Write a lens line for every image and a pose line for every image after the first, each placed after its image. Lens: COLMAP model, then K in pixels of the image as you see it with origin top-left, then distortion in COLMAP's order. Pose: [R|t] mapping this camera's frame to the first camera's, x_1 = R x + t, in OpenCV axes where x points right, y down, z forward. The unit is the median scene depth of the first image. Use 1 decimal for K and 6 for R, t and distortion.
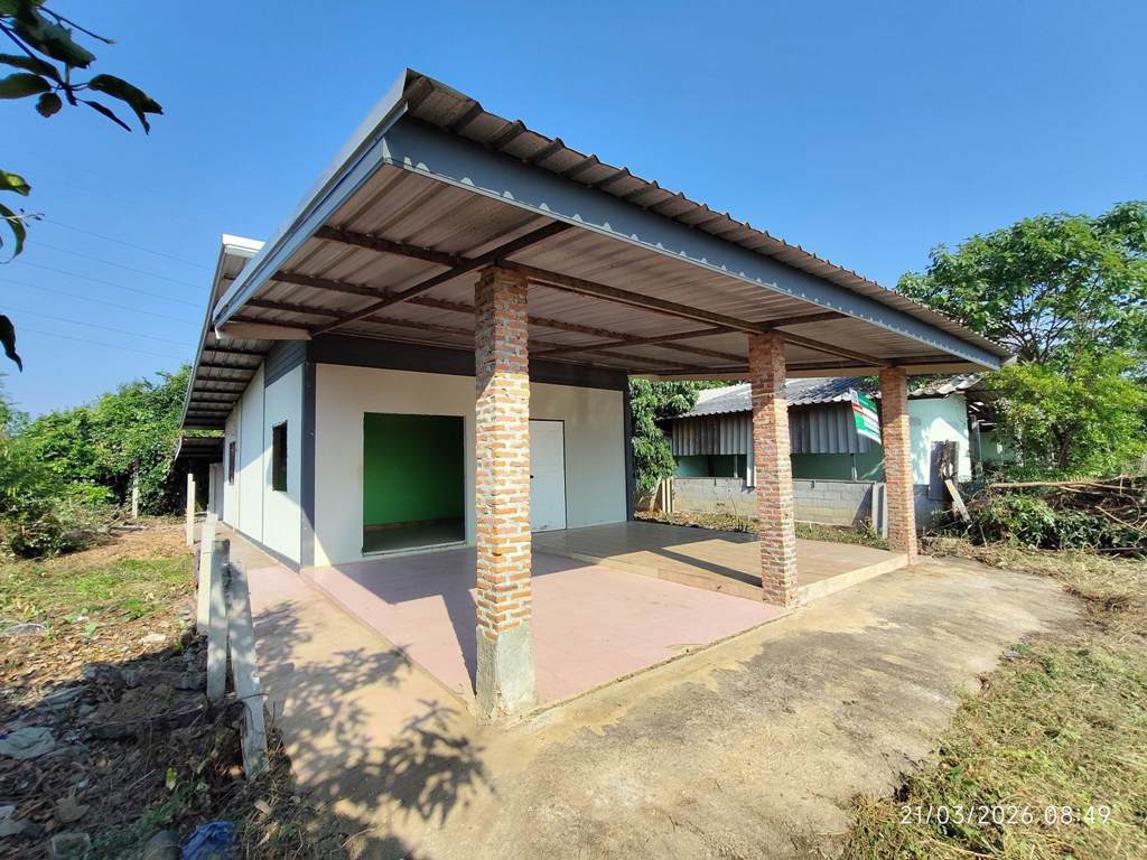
lens RADIAL K [[524.0, 0, 571.1], [0, 524.0, 432.3], [0, 0, 1]] dist [0.001948, -0.001155]
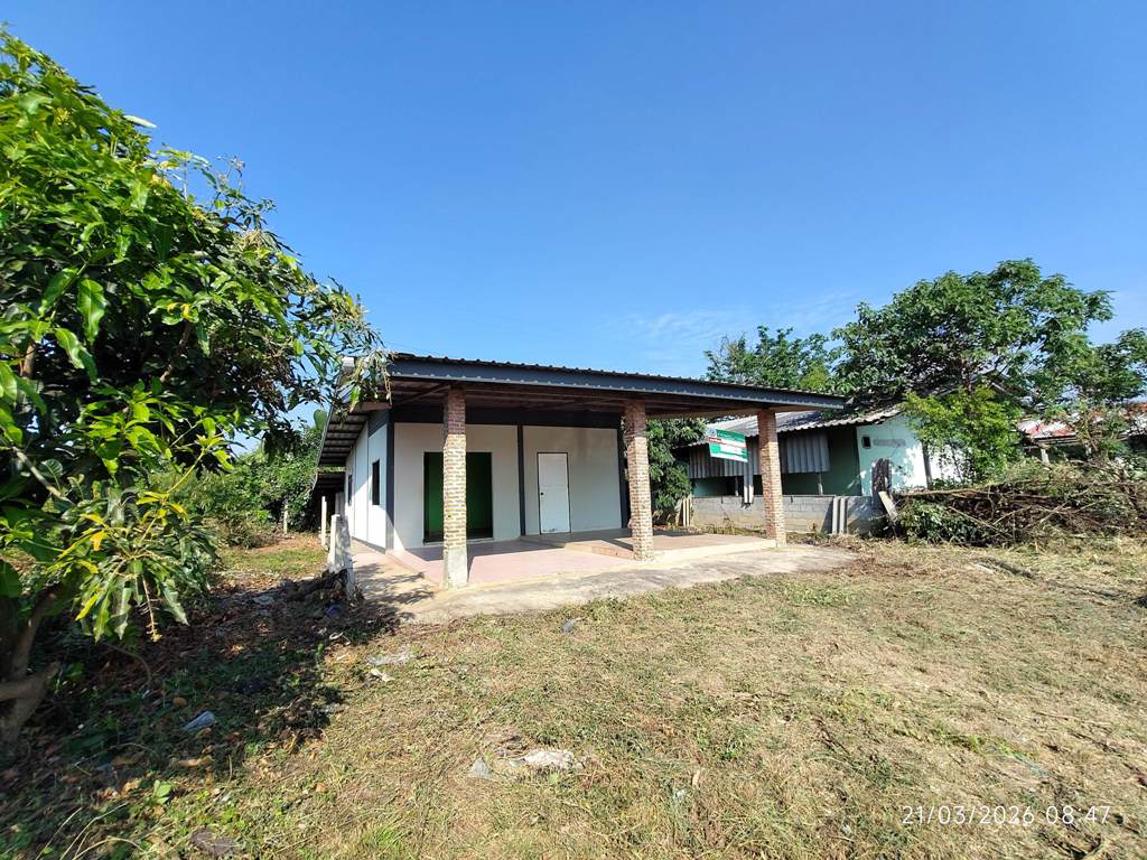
lens RADIAL K [[524.0, 0, 571.7], [0, 524.0, 430.7], [0, 0, 1]] dist [0.001948, -0.001155]
pose [[0.983133, -0.038411, -0.178811, 0.234468], [0.027578, 0.997653, -0.062680, 0.006141], [0.180799, 0.056692, 0.981885, -0.337642]]
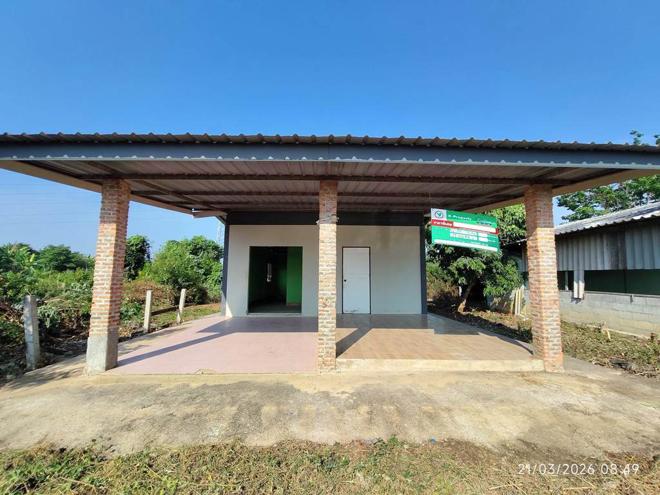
lens RADIAL K [[301.5, 0, 331.1], [0, 301.5, 249.6], [0, 0, 1]] dist [0.001948, -0.001155]
pose [[0.792444, -0.033854, -0.609004, 0.441830], [0.013135, 0.999174, -0.038451, 0.018913], [0.609803, 0.022471, 0.792234, 0.169456]]
